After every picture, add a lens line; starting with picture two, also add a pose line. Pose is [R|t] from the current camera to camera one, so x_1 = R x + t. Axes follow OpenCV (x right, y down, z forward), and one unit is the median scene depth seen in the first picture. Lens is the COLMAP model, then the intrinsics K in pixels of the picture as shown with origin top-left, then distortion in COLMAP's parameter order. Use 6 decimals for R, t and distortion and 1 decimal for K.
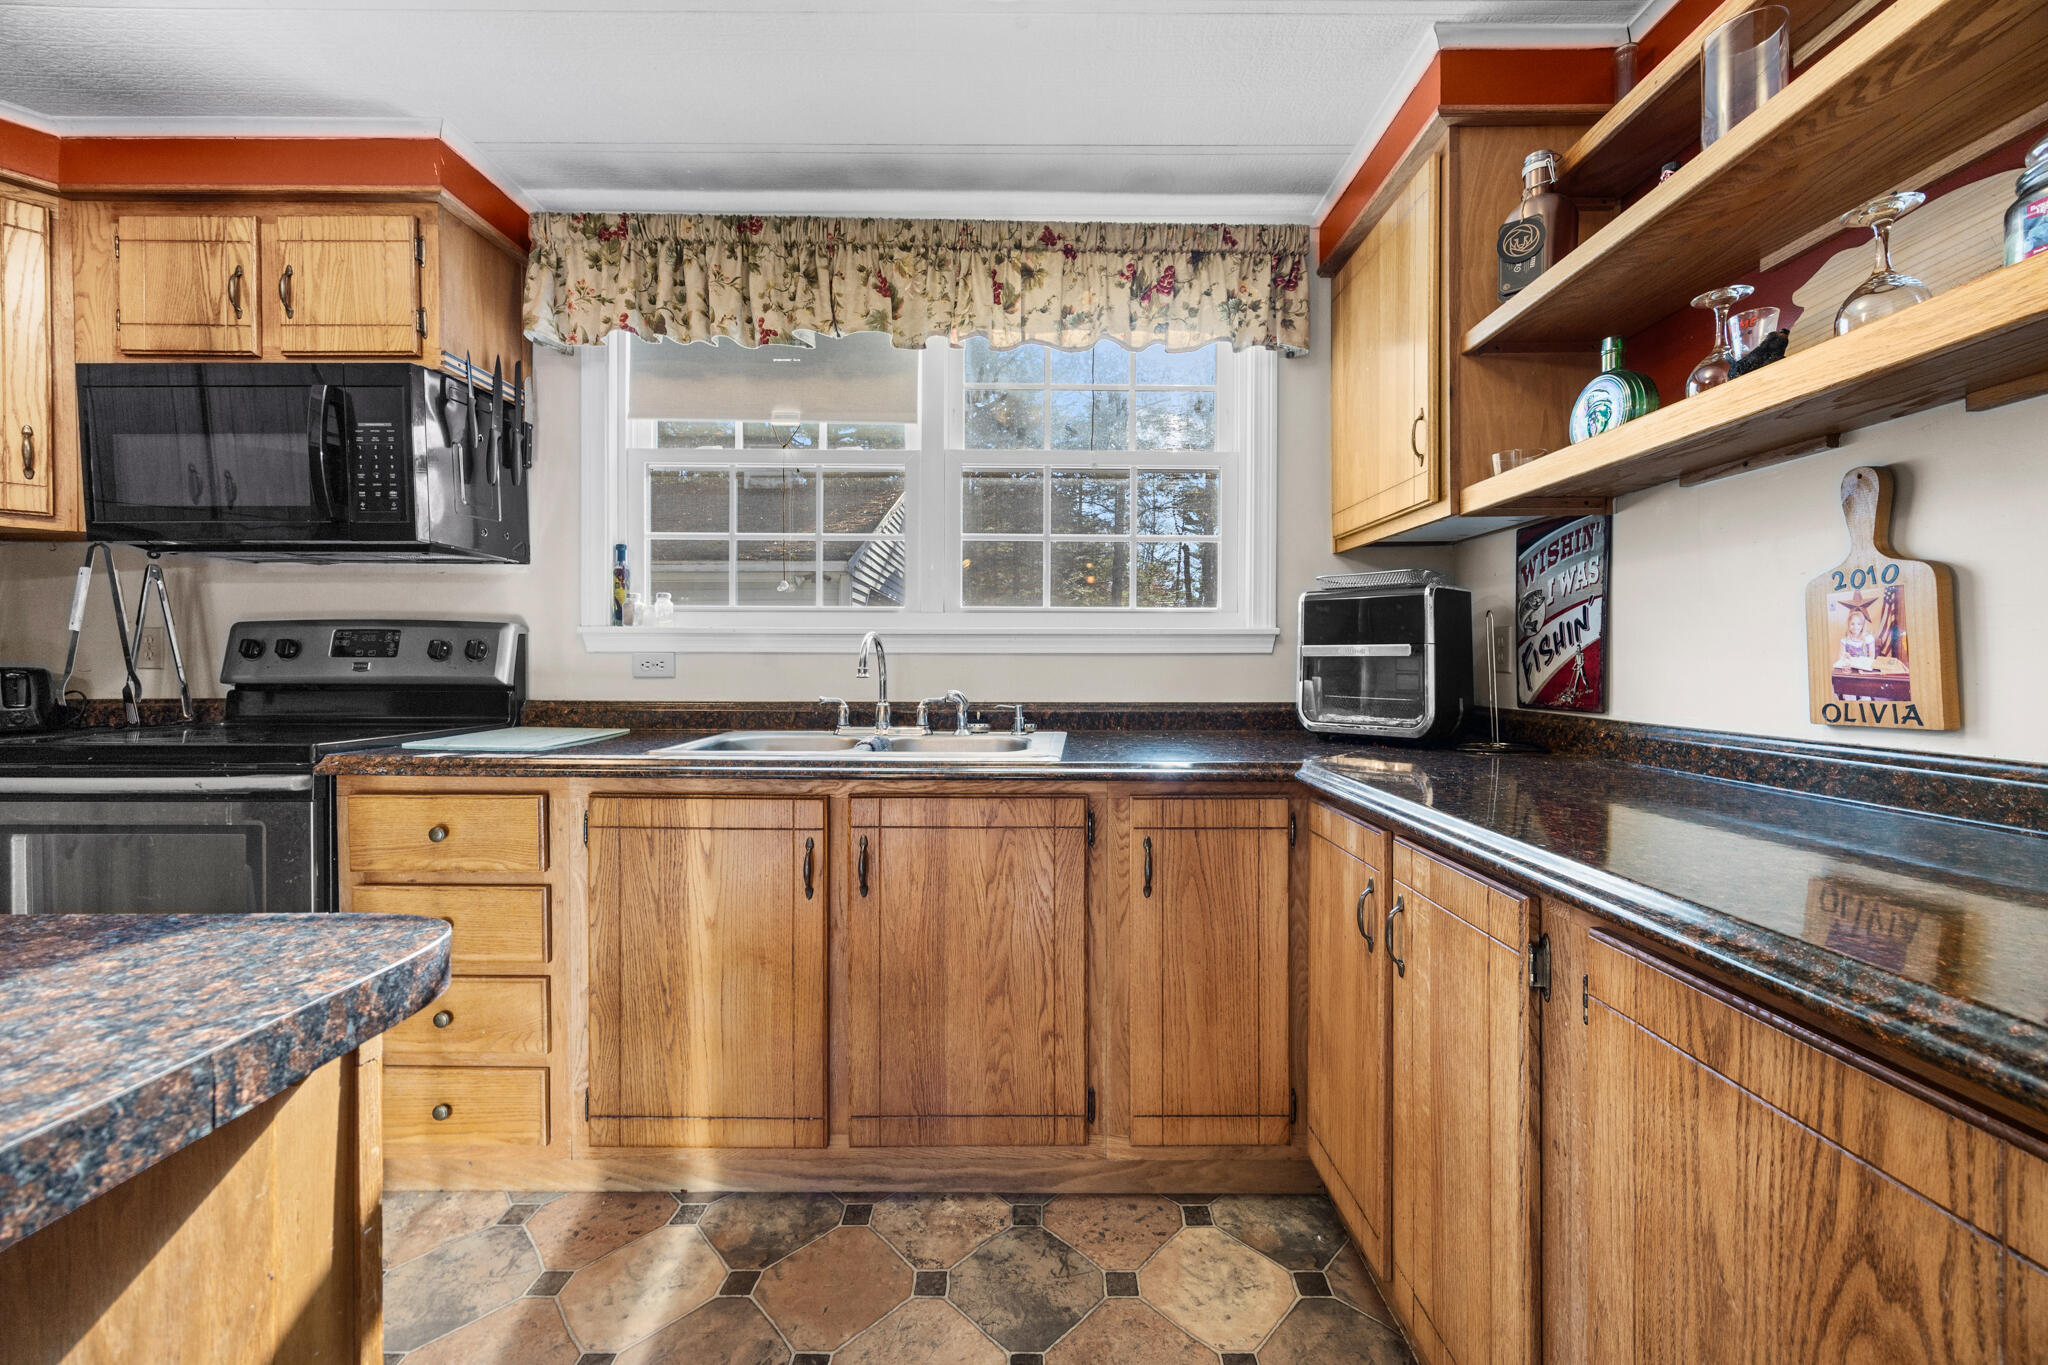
lens RADIAL K [[784.3, 0, 1034.0], [0, 784.3, 670.3], [0, 0, 1]] dist [-0.000674, -0.000147]
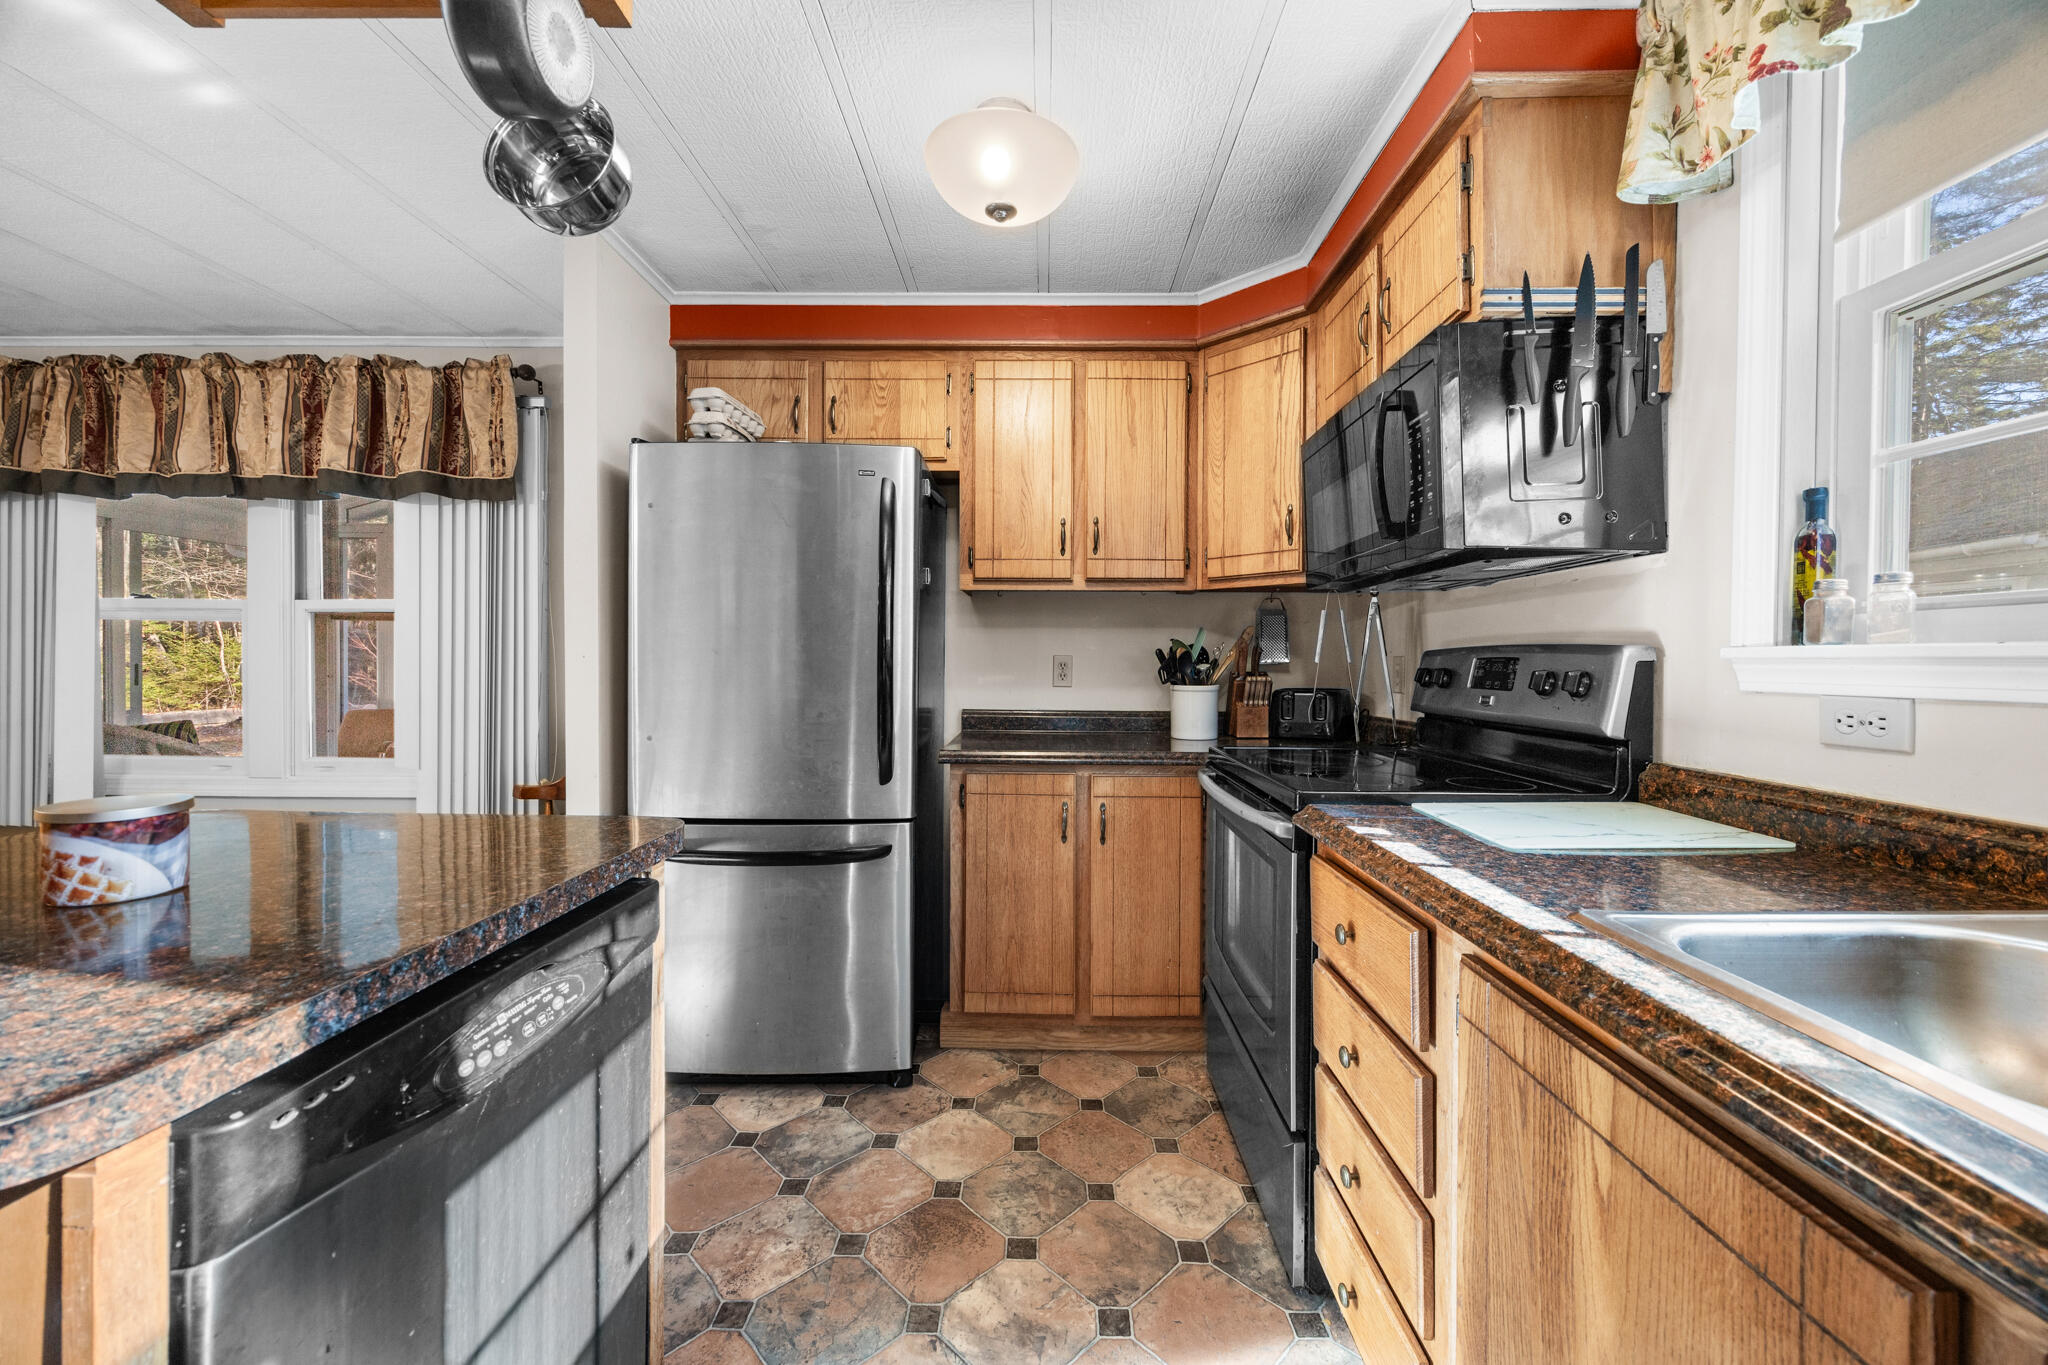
lens RADIAL K [[784.3, 0, 1034.0], [0, 784.3, 670.3], [0, 0, 1]] dist [-0.000674, -0.000147]
pose [[-0.010808, 0.008286, -0.999907, 0.006388], [-0.015194, 0.999849, 0.008450, -0.038633], [0.999826, 0.015284, -0.010680, 0.529747]]
